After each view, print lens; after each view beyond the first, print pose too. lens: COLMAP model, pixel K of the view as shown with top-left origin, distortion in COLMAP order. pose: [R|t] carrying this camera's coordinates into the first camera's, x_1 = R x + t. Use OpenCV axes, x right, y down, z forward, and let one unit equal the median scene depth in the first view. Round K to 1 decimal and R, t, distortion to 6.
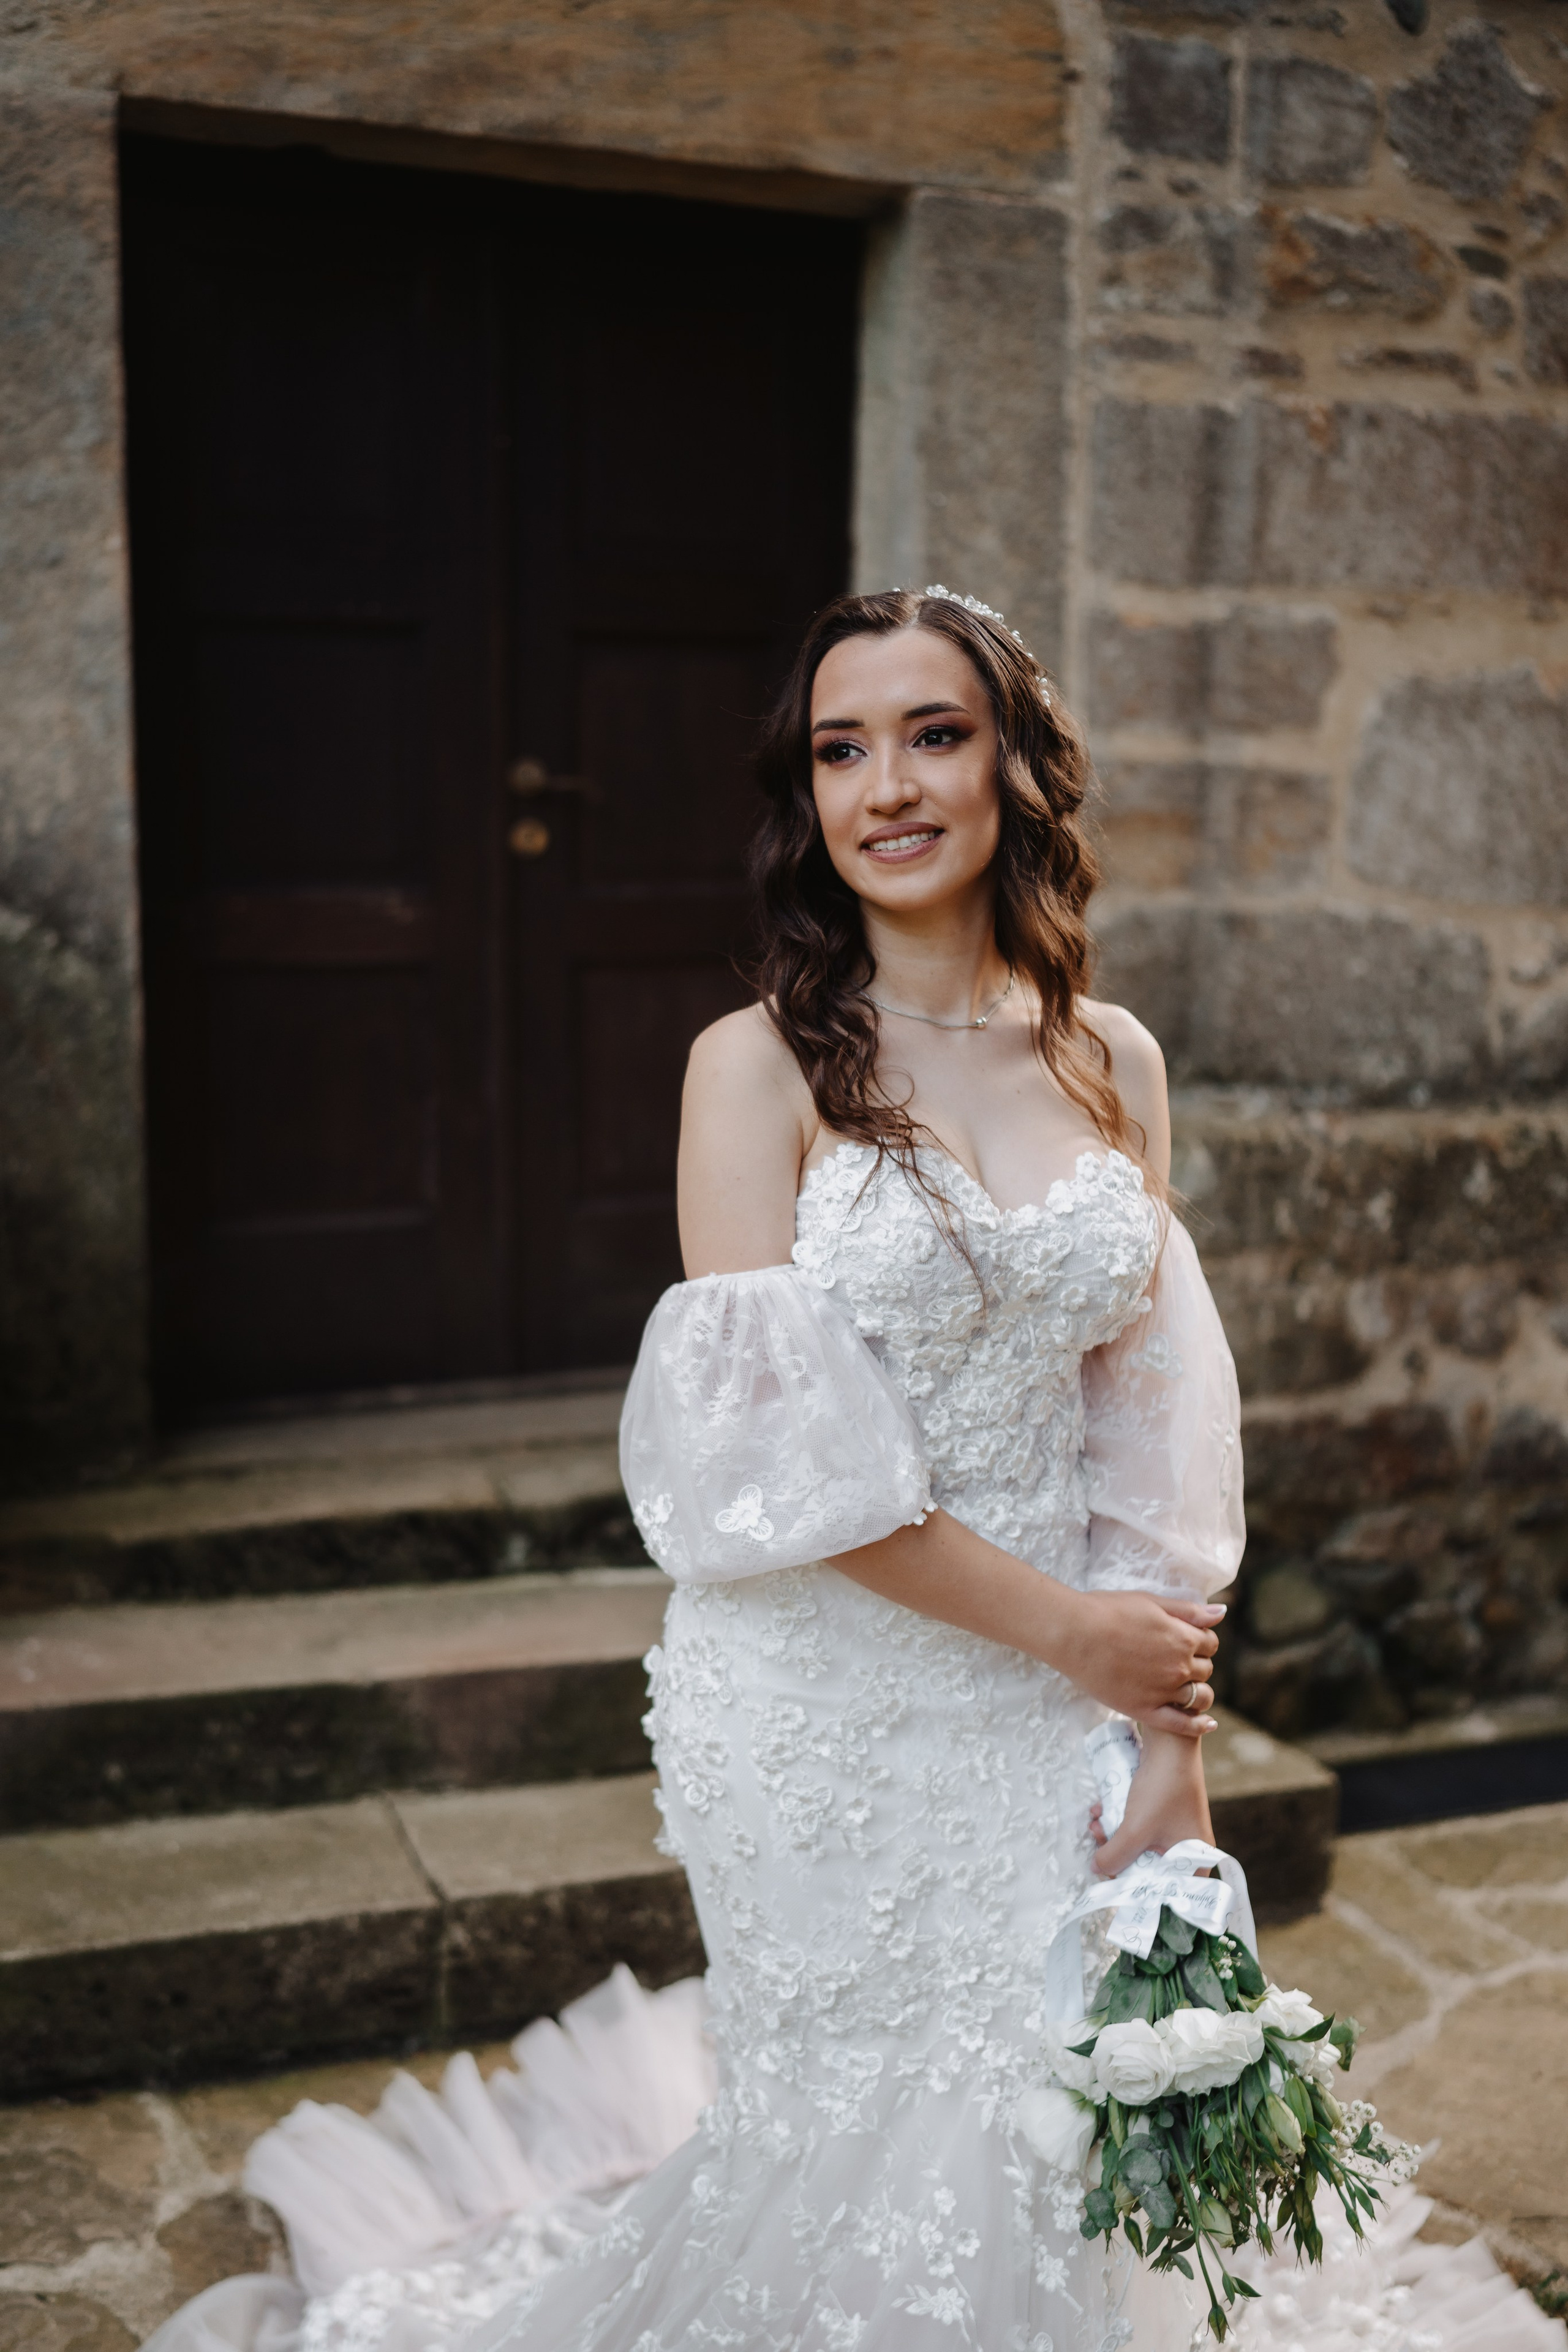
lens RADIAL K [[2180.6, 0, 746.8], [0, 2180.6, 1170.5], [0, 0, 1]] dist [0.010906, 0.000000]
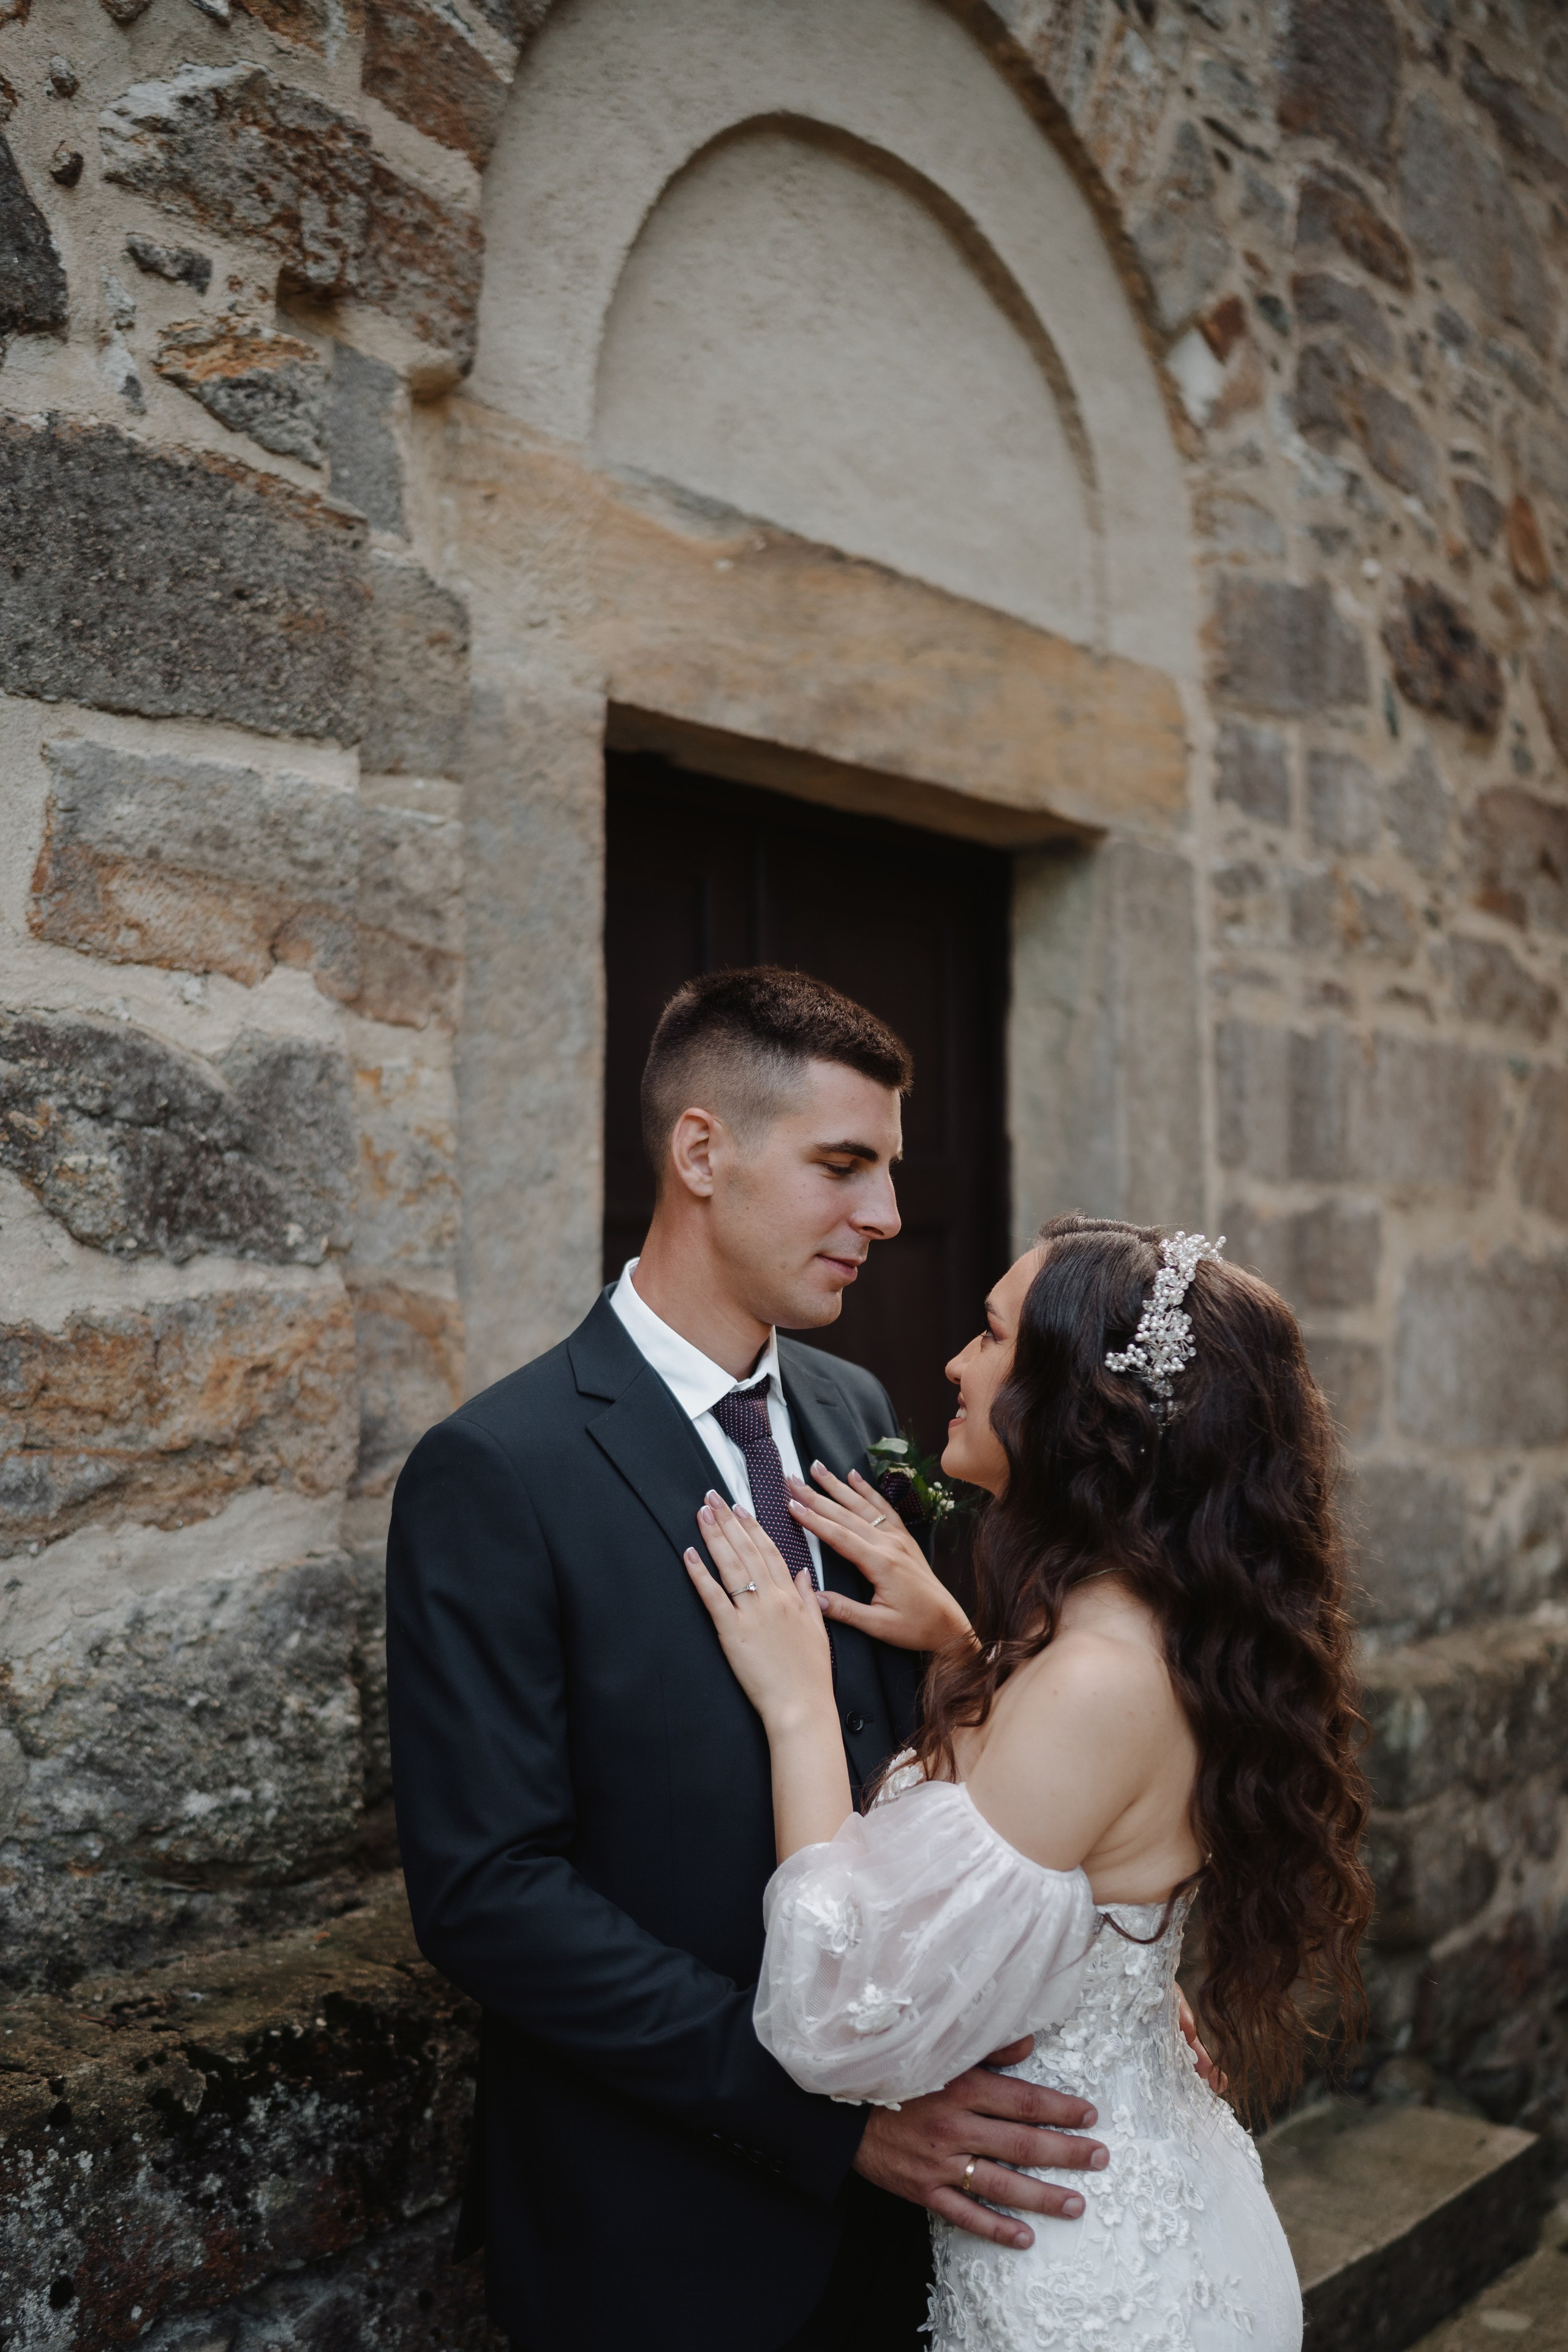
lens RADIAL K [[2180.6, 0, 768.8], [0, 2180.6, 1194.1], [0, 0, 1]] dist [0.010906, 0.000000]
pose [[0.881758, 0.001550, 0.471700, -0.582615], [0.091004, 0.980649, -0.173338, -0.096244], [-0.462841, 0.195768, 0.864554, 0.166539]]
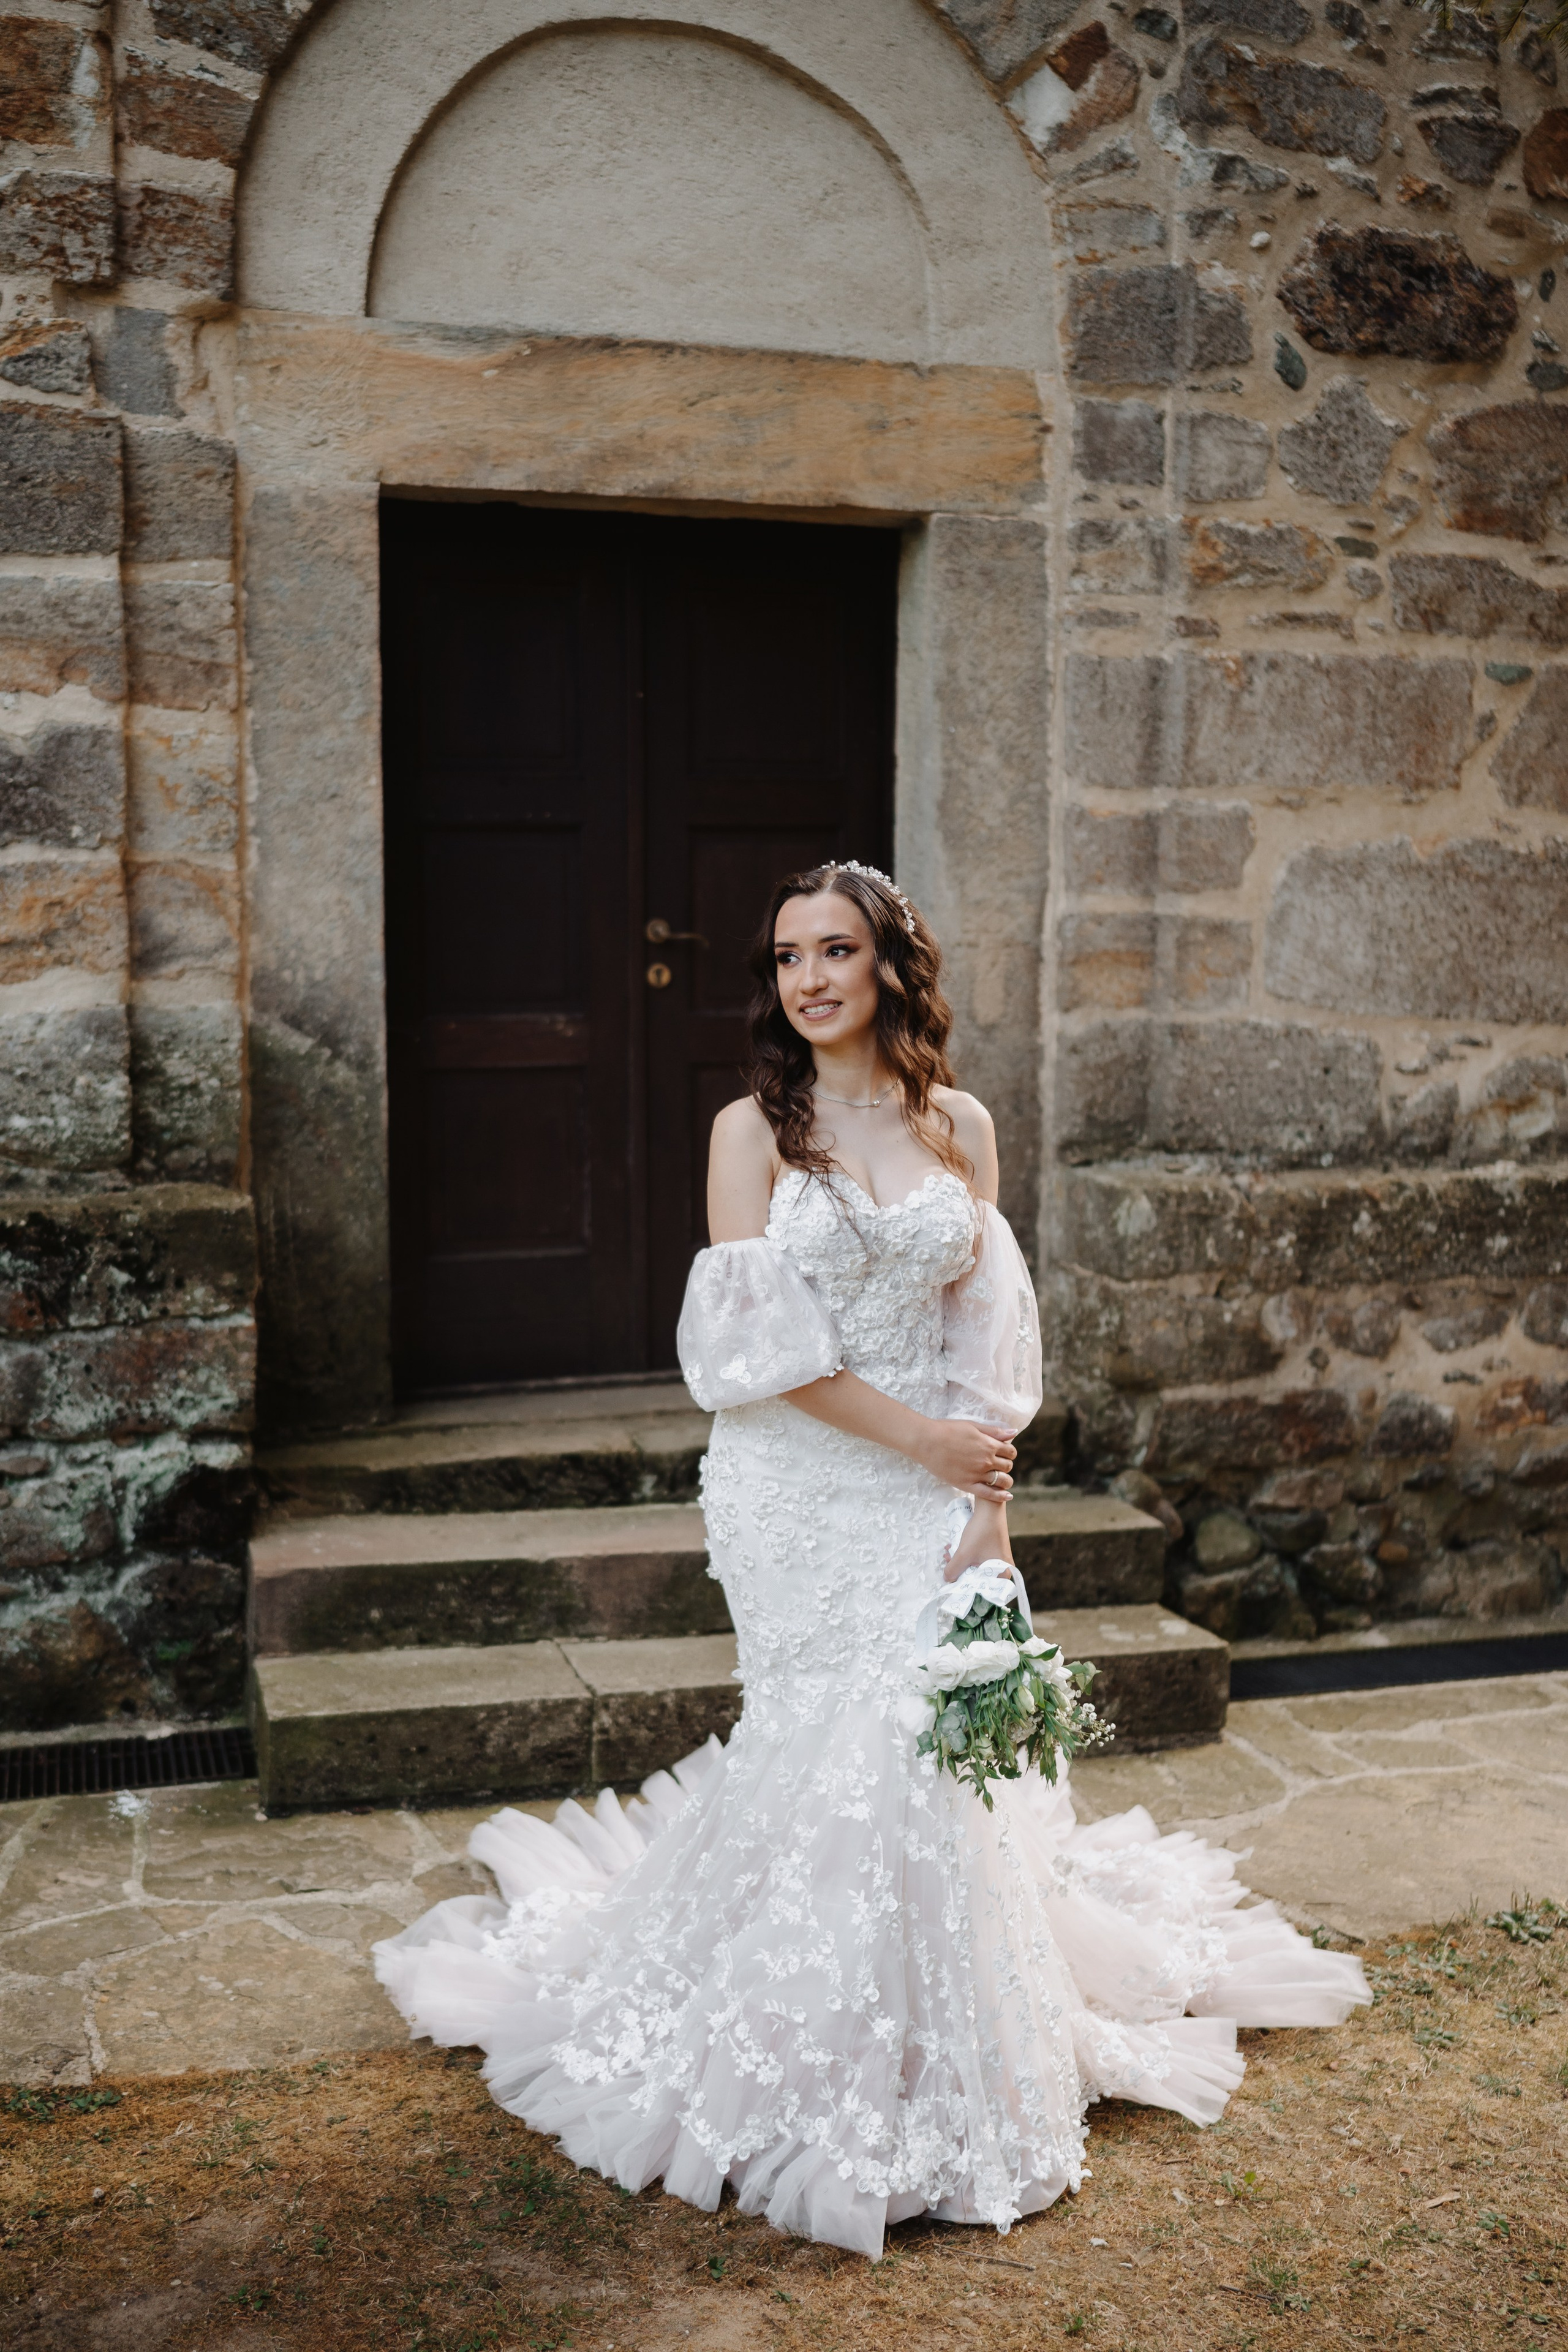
lens RADIAL K [[2180.6, 0, 774.0], [0, 2180.6, 1162.2], [0, 0, 1]] dist [0.010906, 0.000000]
pose [[0.998316, -0.002841, -0.057935, 0.054788], [0.000679, 0.999303, -0.037311, 0.018677], [0.058000, 0.037208, 0.997623, -0.382379]]
